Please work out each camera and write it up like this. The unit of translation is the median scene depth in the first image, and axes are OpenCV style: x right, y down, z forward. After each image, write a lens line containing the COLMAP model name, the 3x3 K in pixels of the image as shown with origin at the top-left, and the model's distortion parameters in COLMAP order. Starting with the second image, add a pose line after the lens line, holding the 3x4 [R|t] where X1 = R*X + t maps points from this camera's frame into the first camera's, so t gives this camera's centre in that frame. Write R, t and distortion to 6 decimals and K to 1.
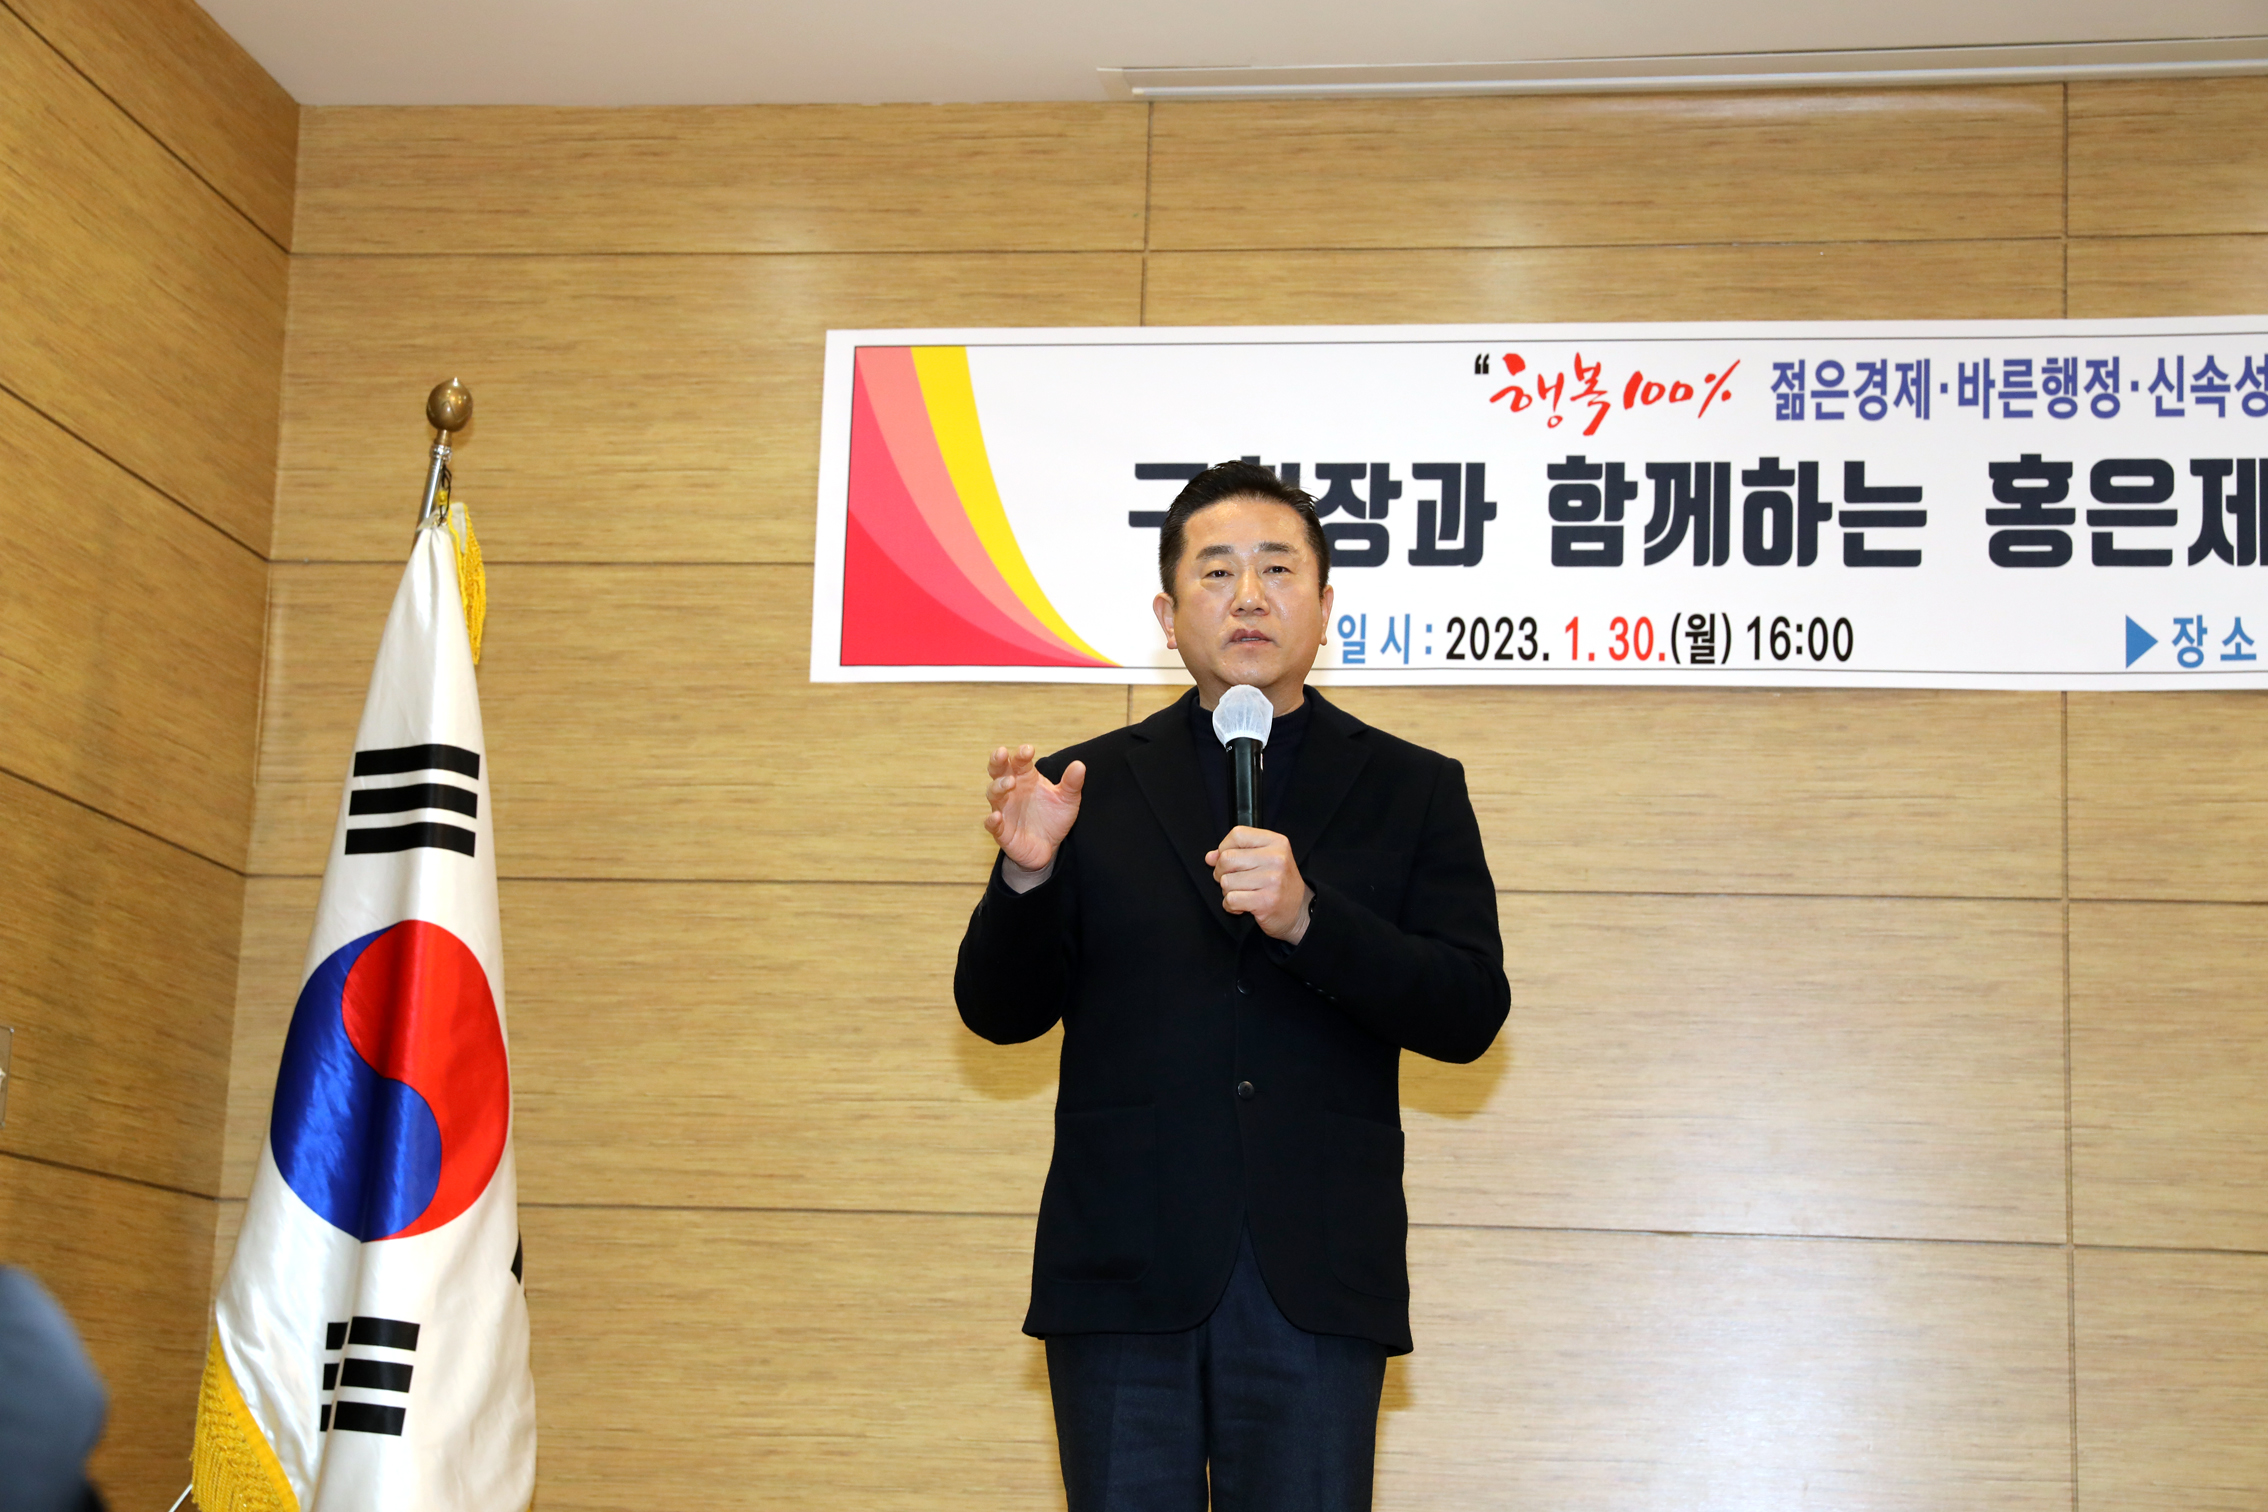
lens RADIAL K [[4209.7, 0, 1140.0], [0, 4209.7, 759.8], [0, 0, 1]] dist [0.205834, 0.227747]
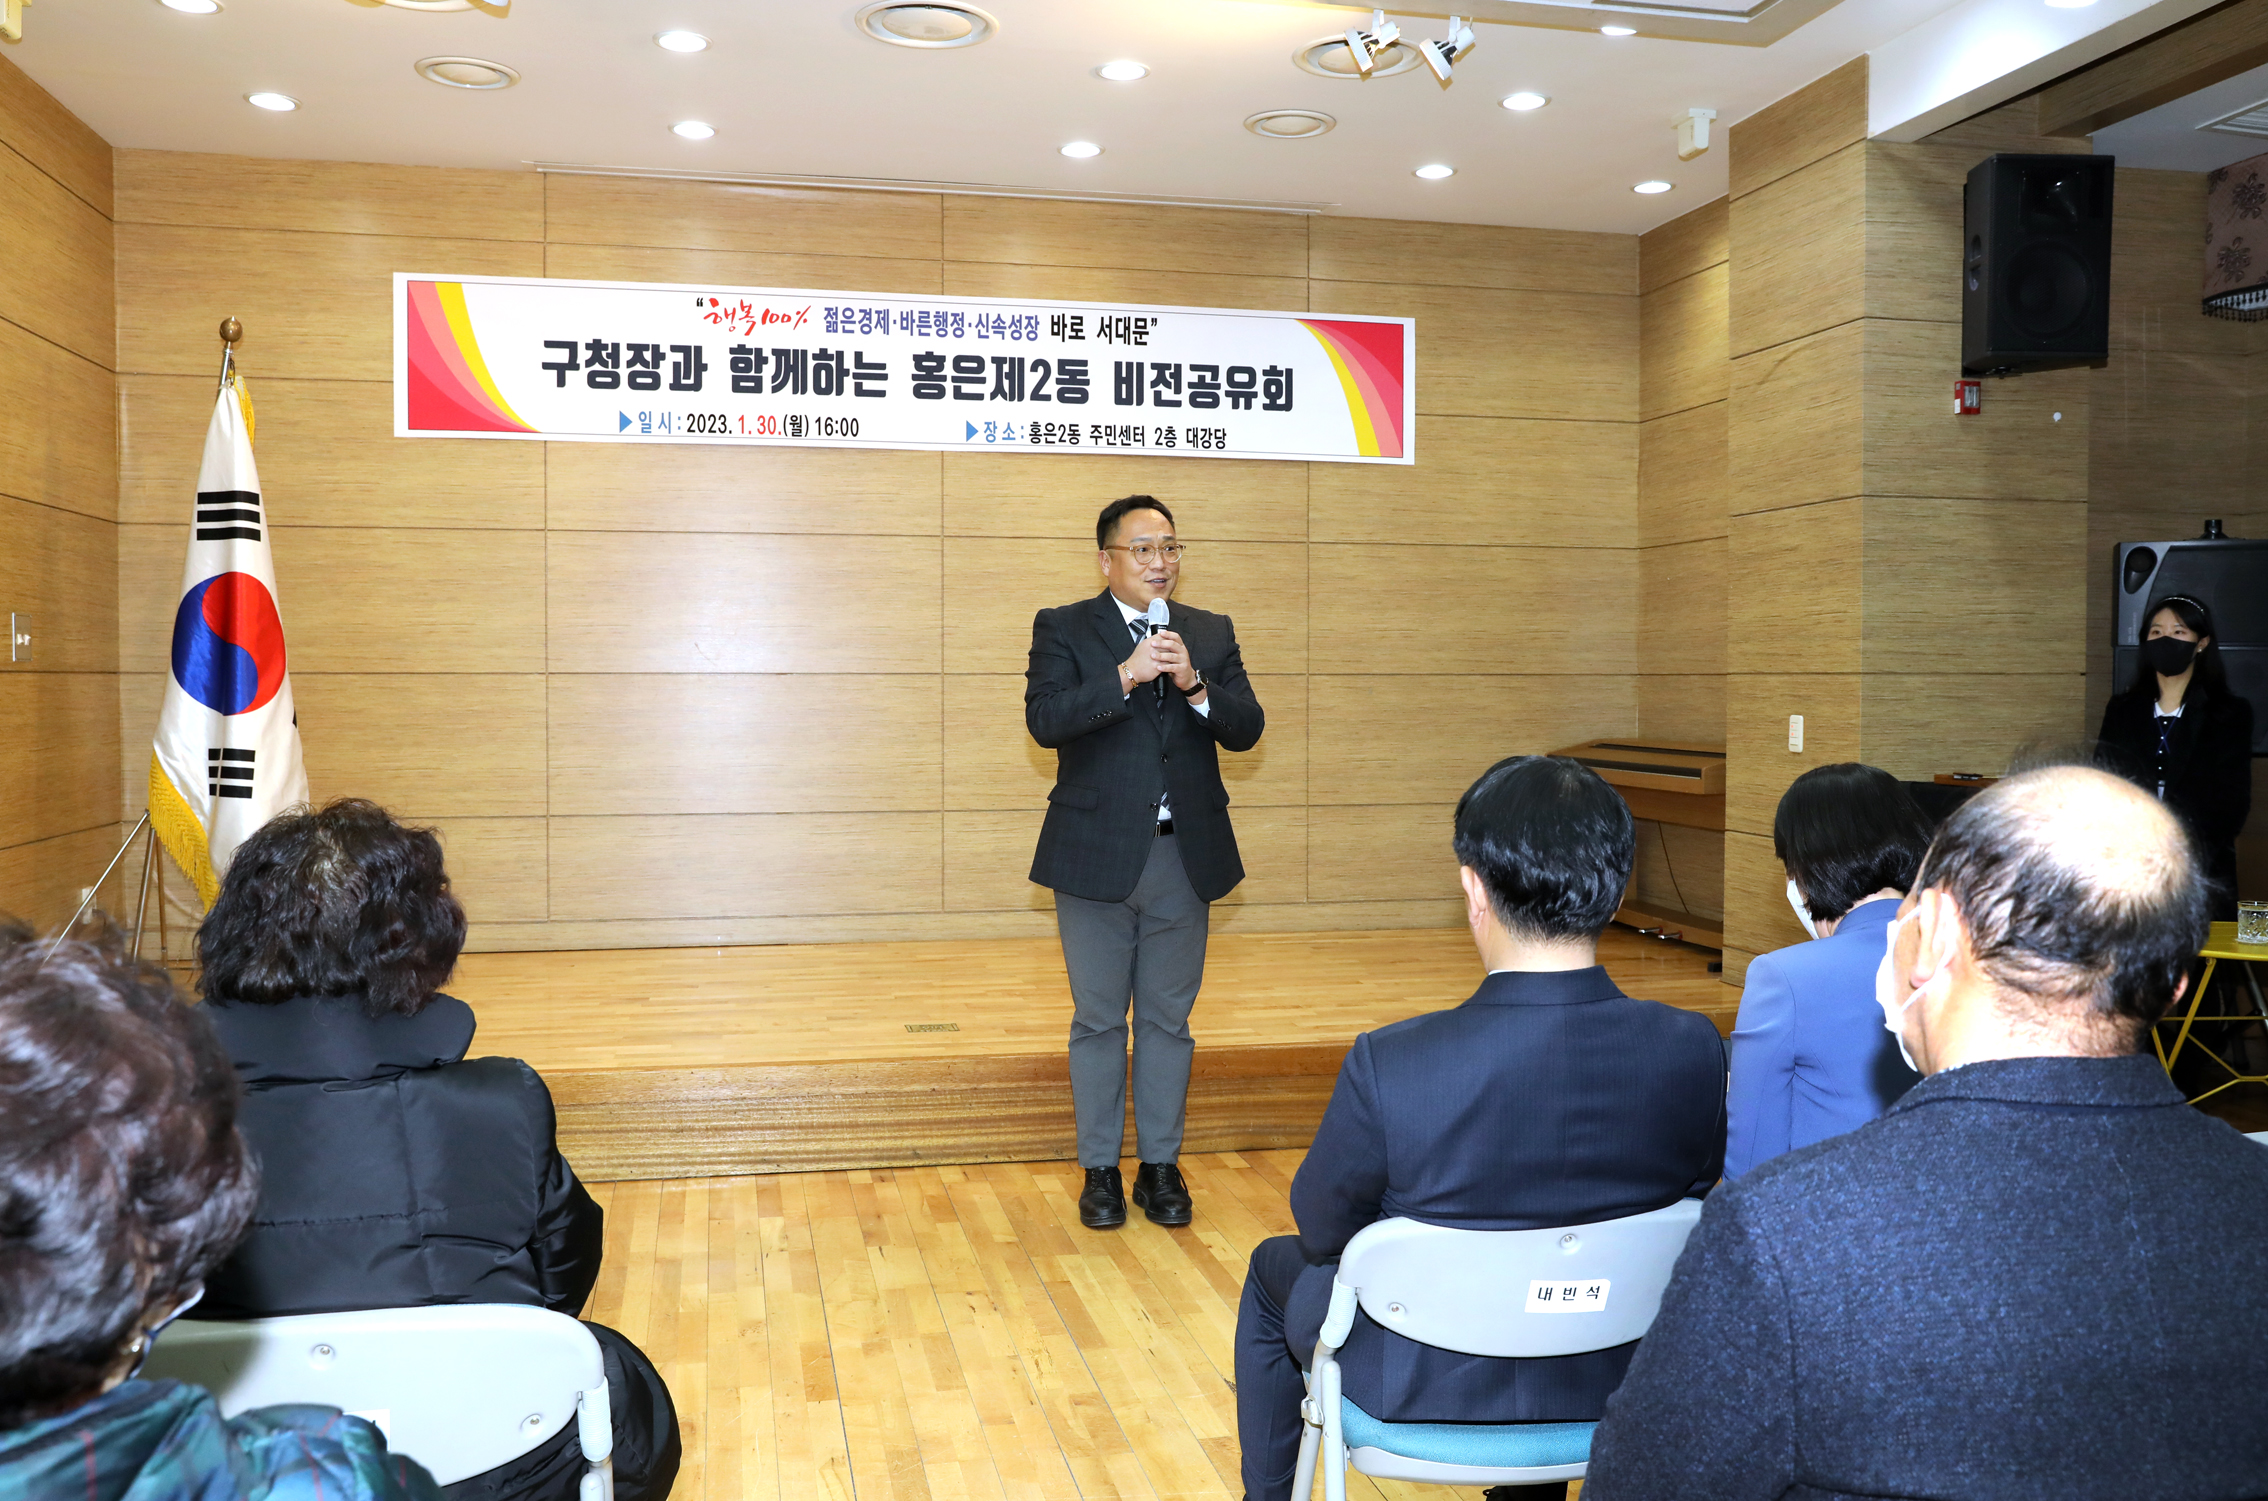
lens RADIAL K [[1918.5, 0, 1166.8], [0, 1918.5, 729.7], [0, 0, 1]] dist [-0.067998, 0.112834]
pose [[0.933952, -0.042746, 0.354834, -0.061500], [-0.033591, 0.977929, 0.206221, -0.089747], [-0.355817, -0.204520, 0.911902, -0.092807]]
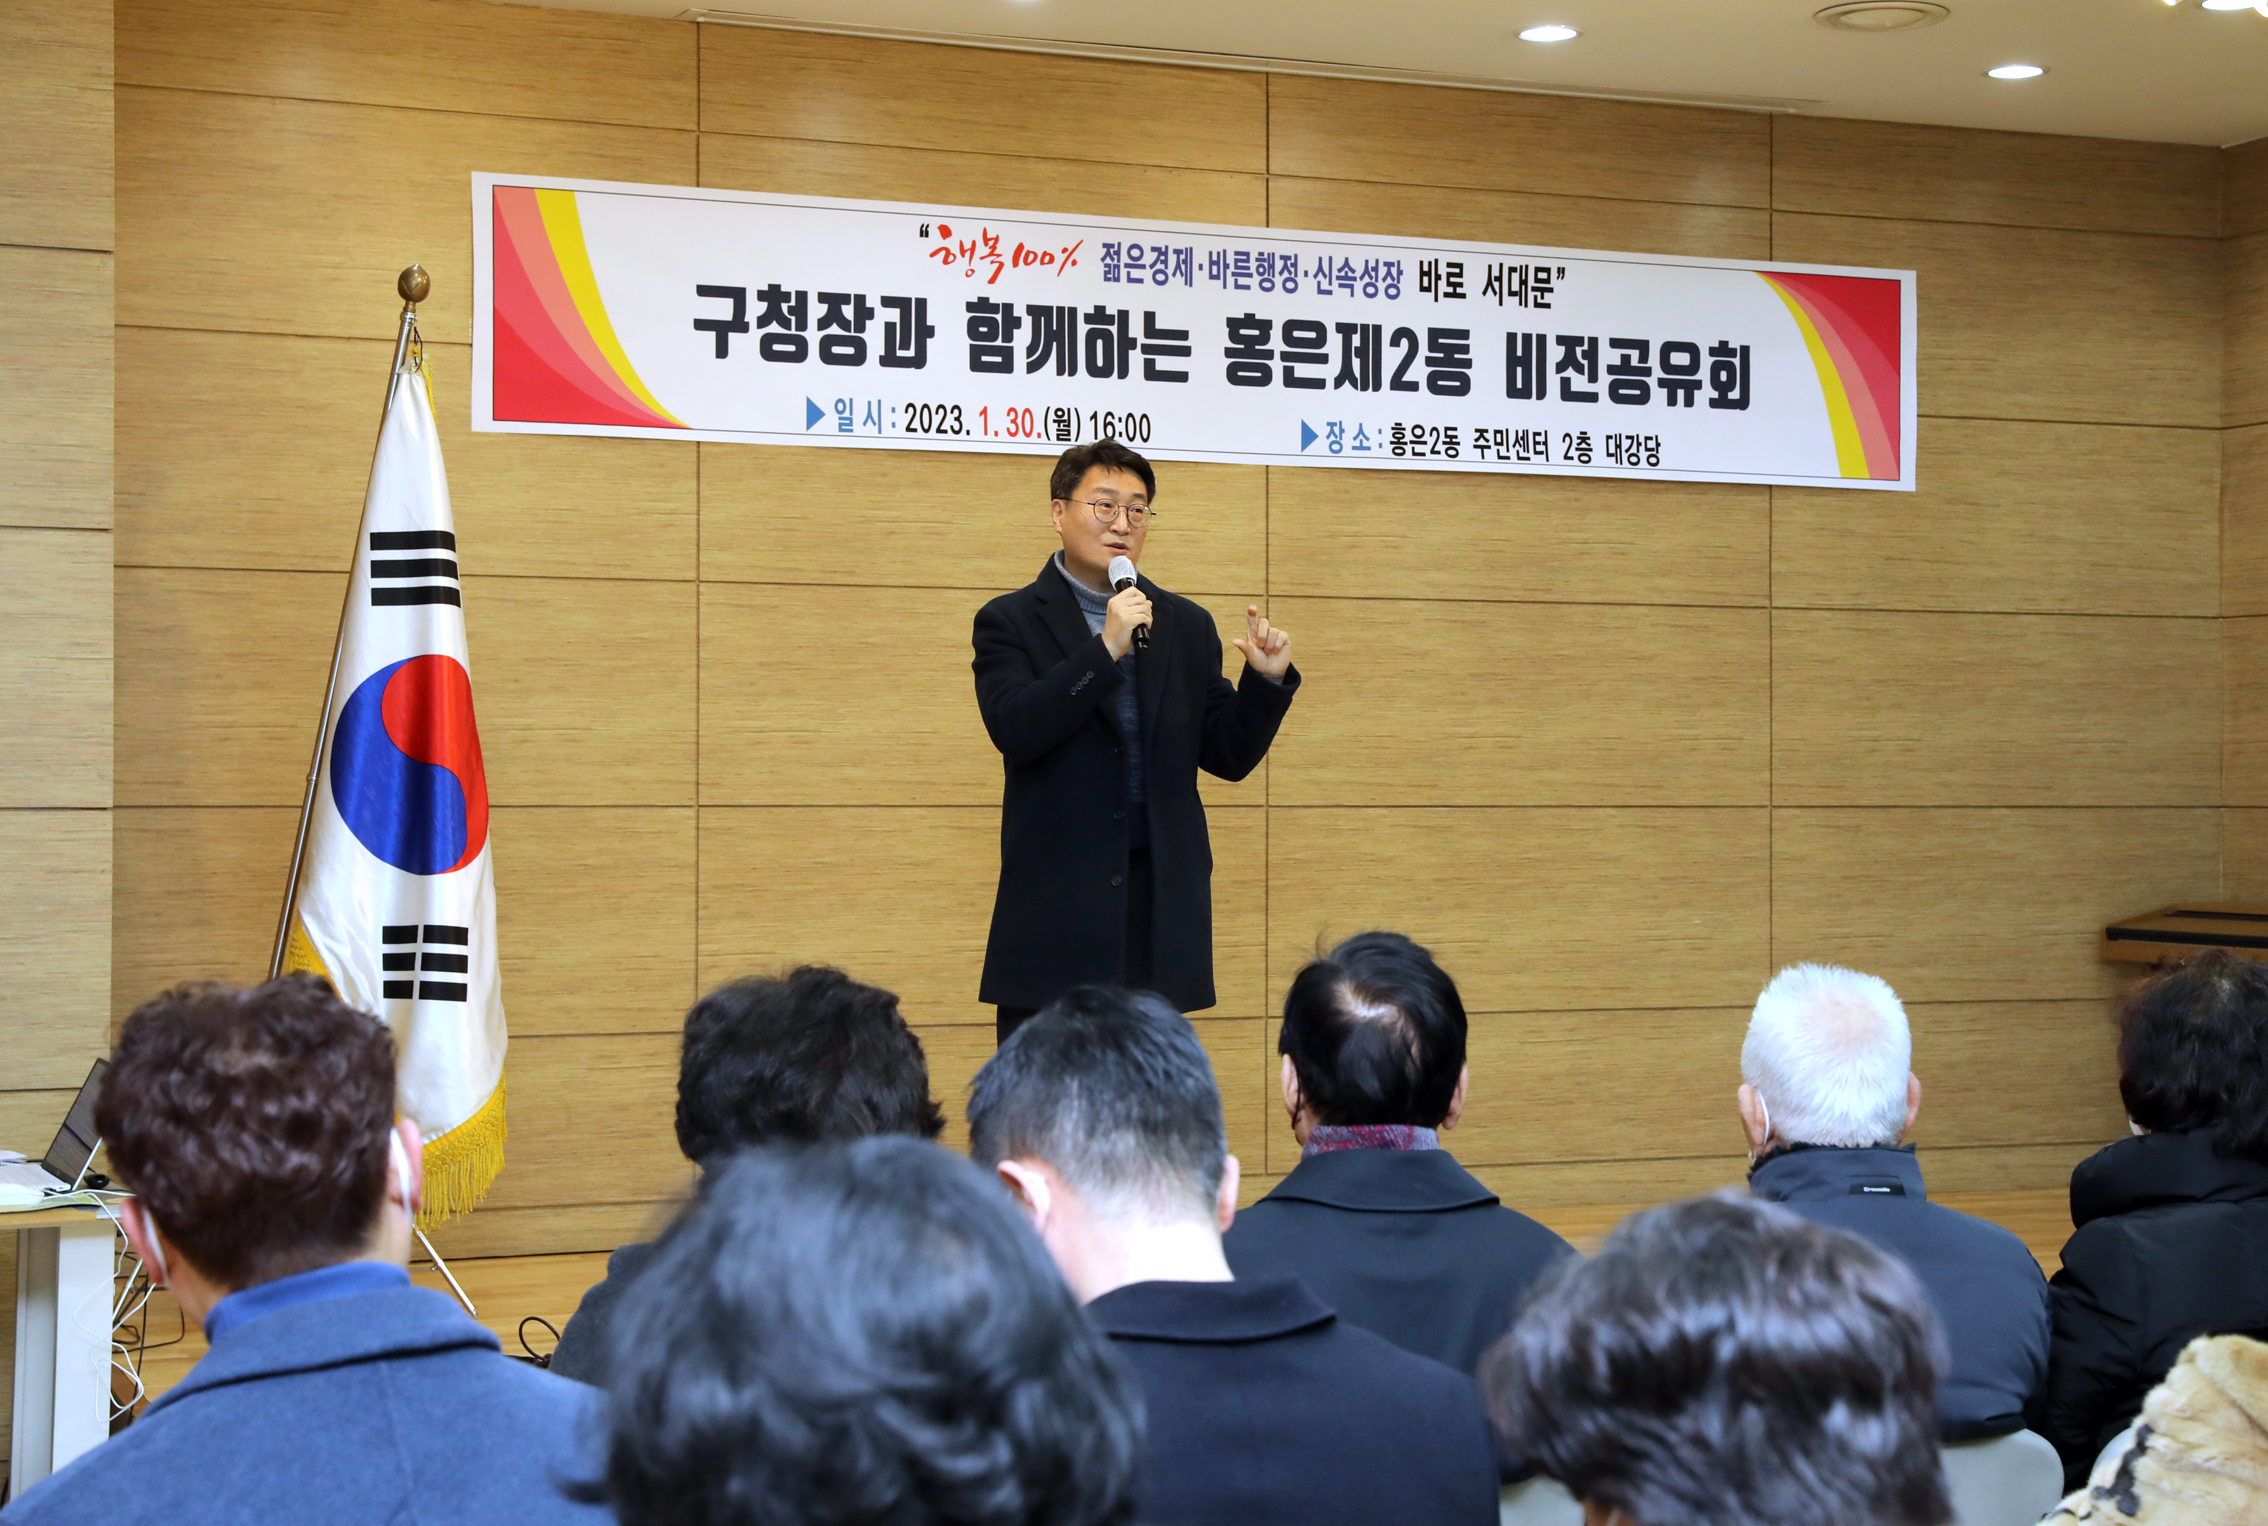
lens RADIAL K [[3824.4, 0, 1249.9], [0, 3824.4, 717.7], [0, 0, 1]] dist [0.131591, 0.116311]
pose [[0.851308, -0.022390, 0.524188, -0.542777], [-0.067372, 0.986153, 0.151537, -0.138906], [-0.520322, -0.164321, 0.838012, -0.227509]]
